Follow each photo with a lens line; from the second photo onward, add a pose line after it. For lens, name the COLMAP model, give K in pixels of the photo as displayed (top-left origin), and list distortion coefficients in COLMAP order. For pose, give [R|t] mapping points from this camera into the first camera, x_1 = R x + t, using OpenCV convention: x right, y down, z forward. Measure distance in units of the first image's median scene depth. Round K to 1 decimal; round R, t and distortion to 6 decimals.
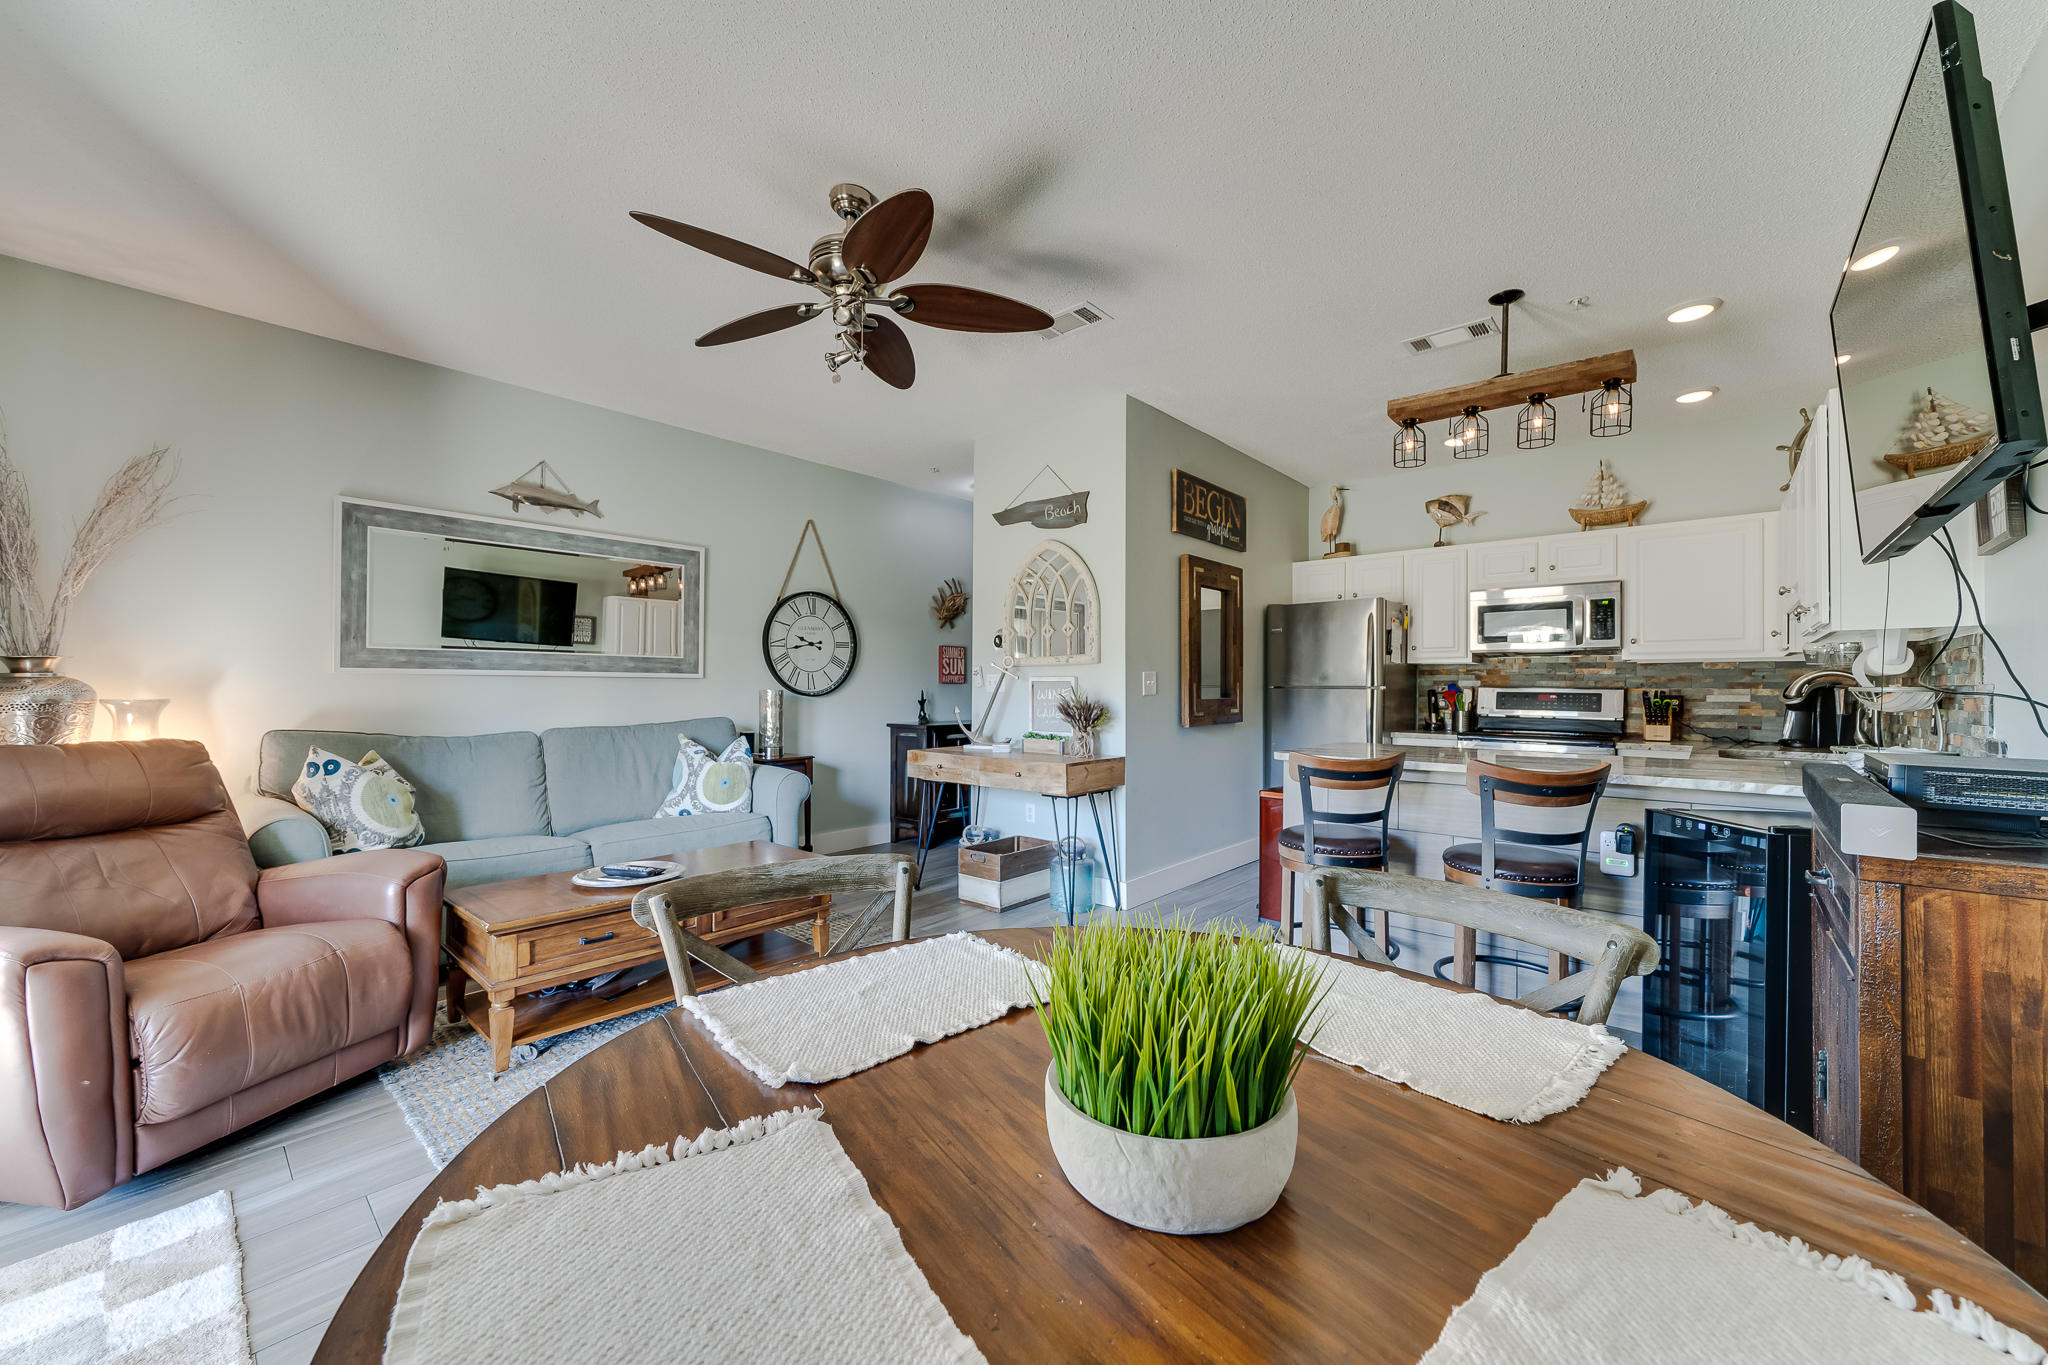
lens RADIAL K [[765.4, 0, 996.5], [0, 765.4, 685.1], [0, 0, 1]] dist [0.014947, 0.000015]
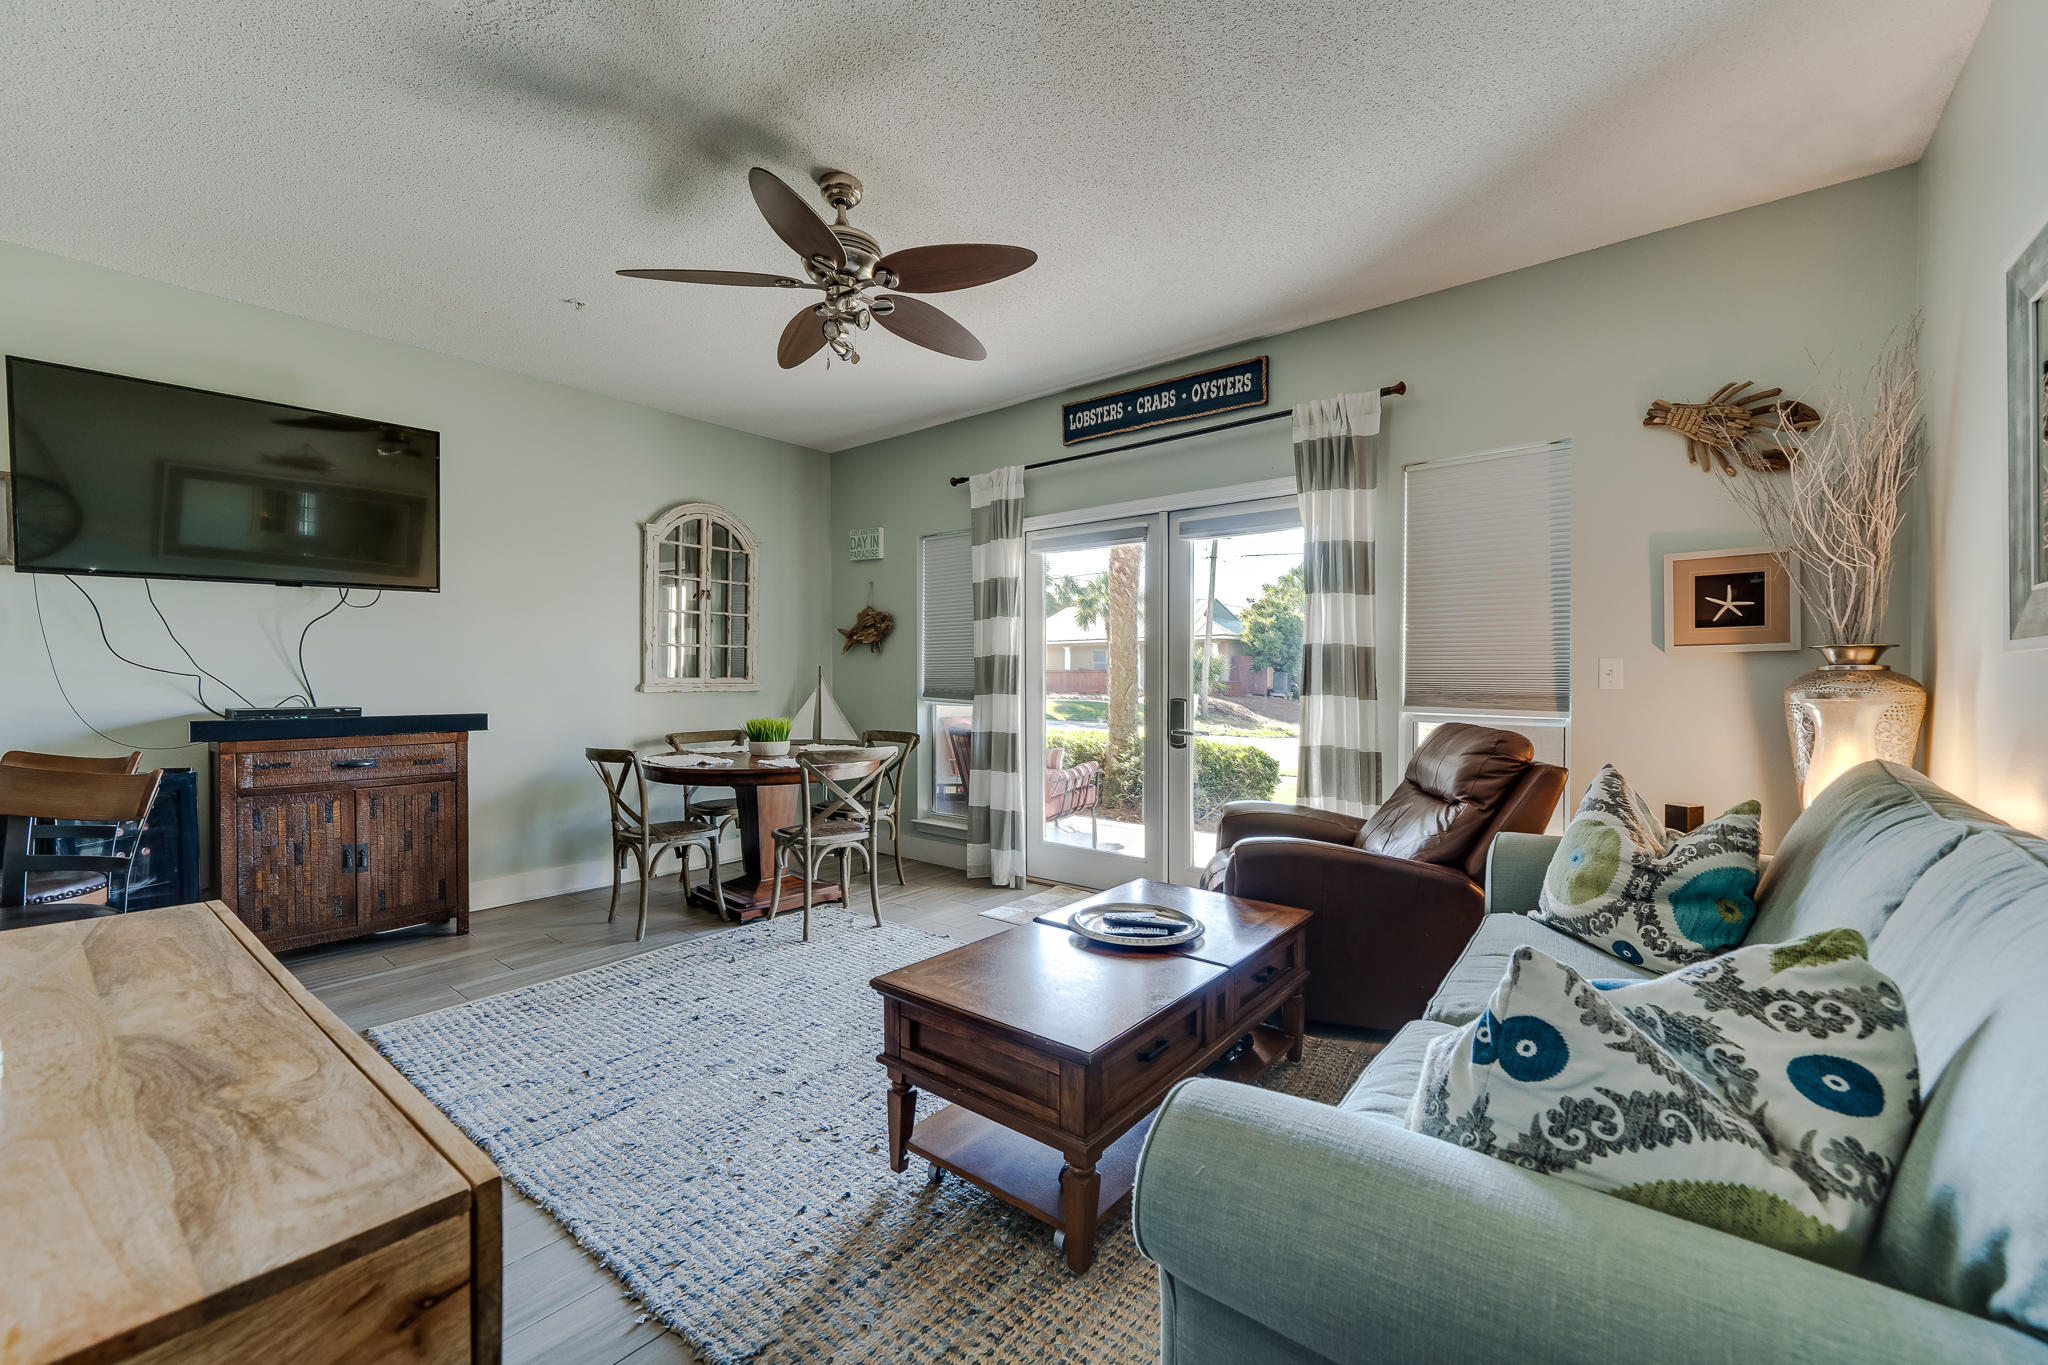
lens RADIAL K [[847.8, 0, 1028.6], [0, 847.8, 686.7], [0, 0, 1]] dist [0.003269, 0.000190]
pose [[-0.997728, -0.007834, -0.066910, -0.200960], [-0.008230, 0.999950, 0.005639, 0.004851], [0.066862, 0.006177, -0.997743, 1.188689]]
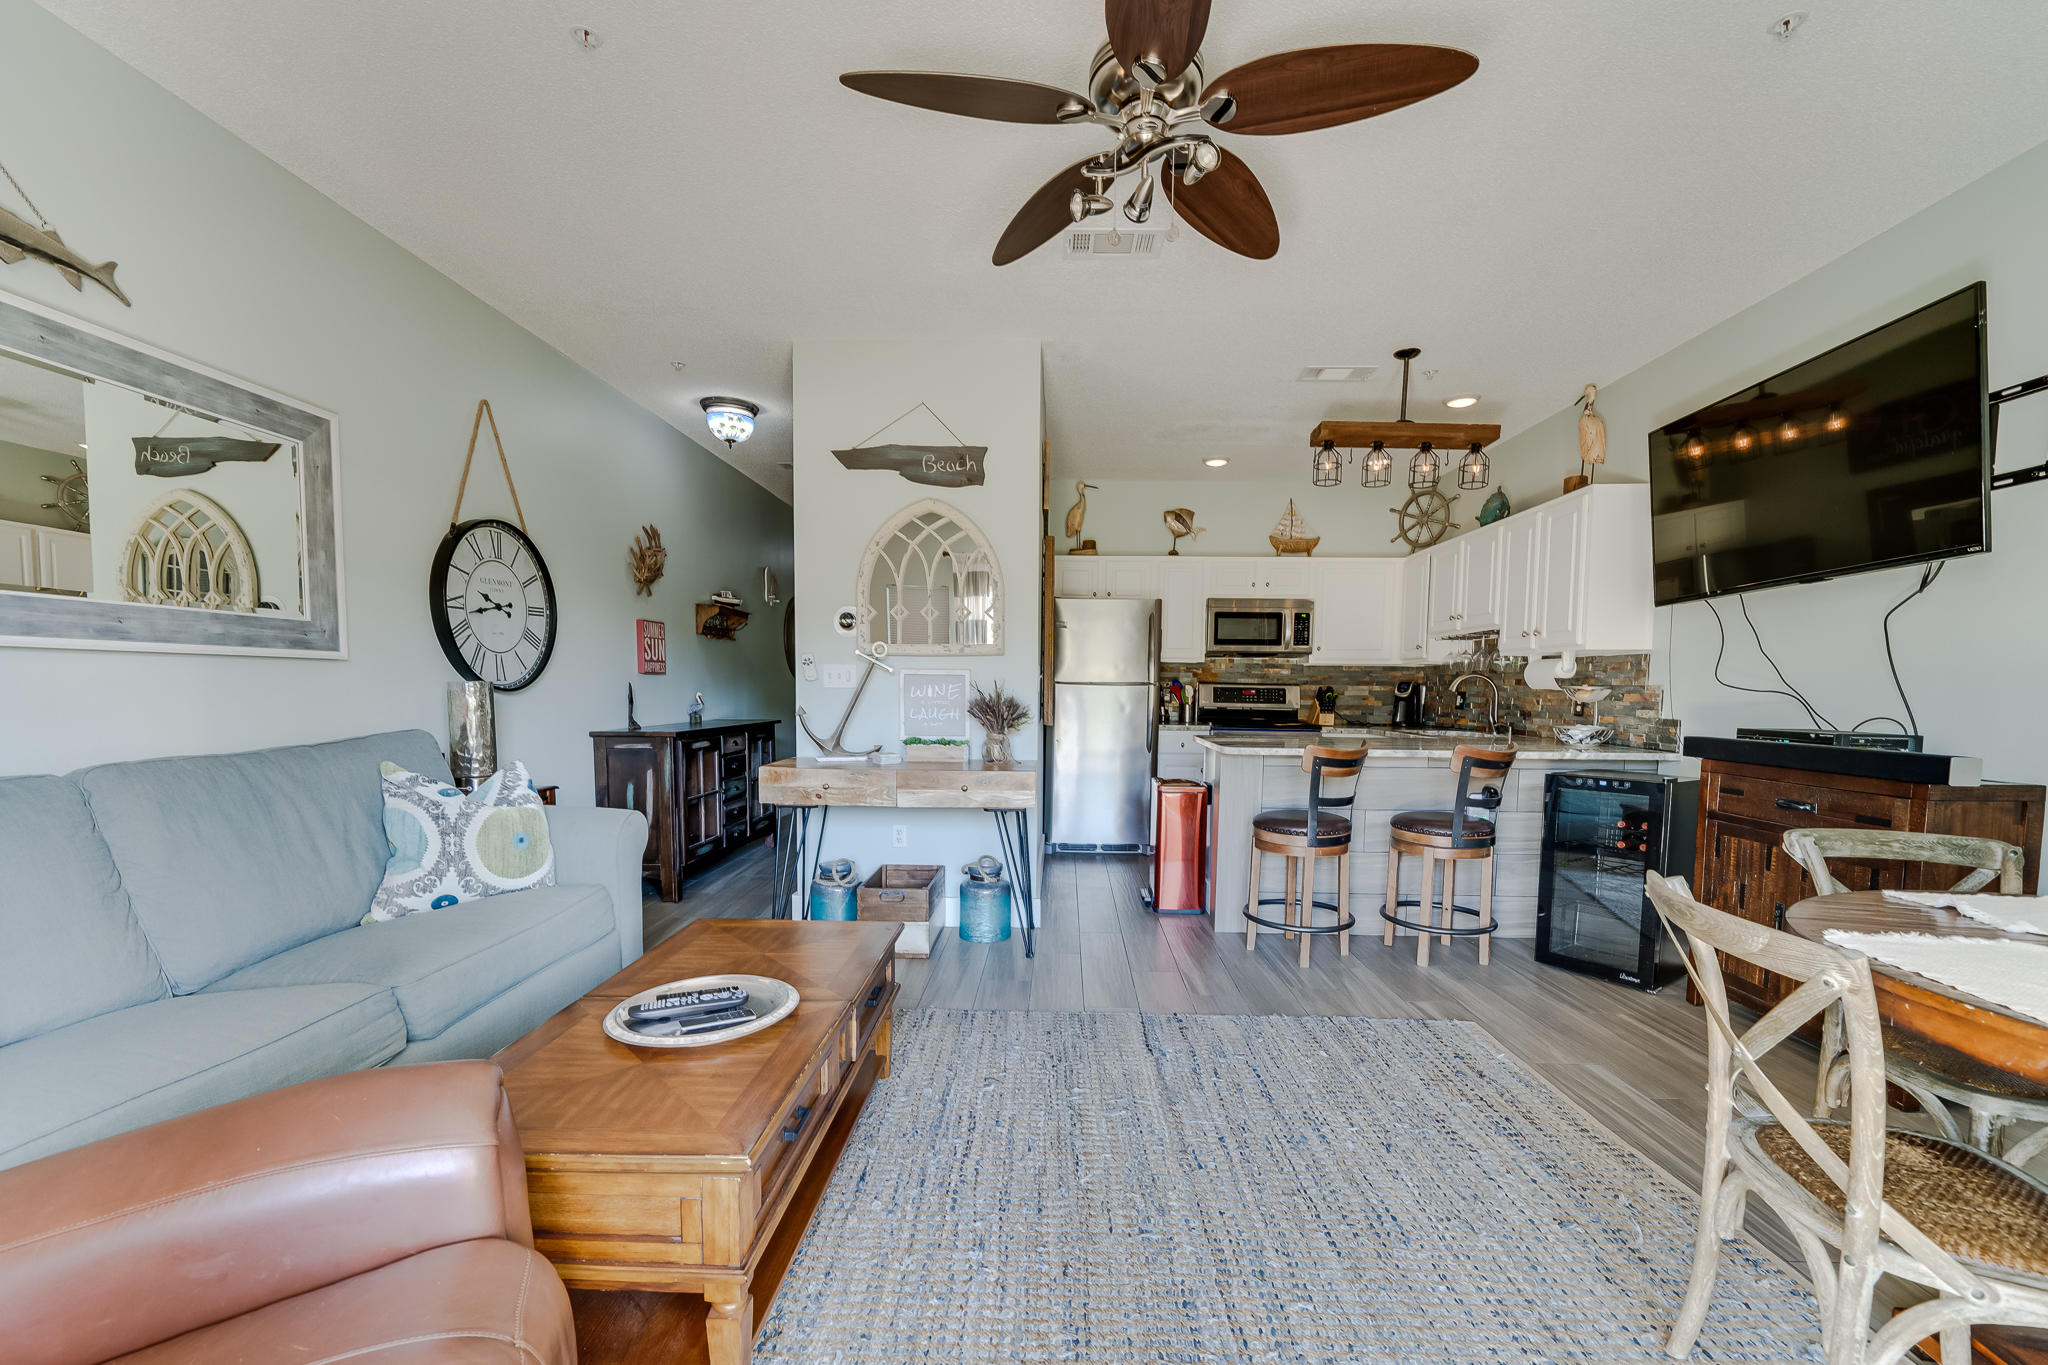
lens RADIAL K [[841.2, 0, 1019.6], [0, 841.2, 743.2], [0, 0, 1]] dist [0.016397, -0.000276]
pose [[0.765065, -0.040813, 0.642659, -0.452511], [-0.009875, 0.997129, 0.075081, 0.000219], [-0.643878, -0.063788, 0.762465, 0.250071]]
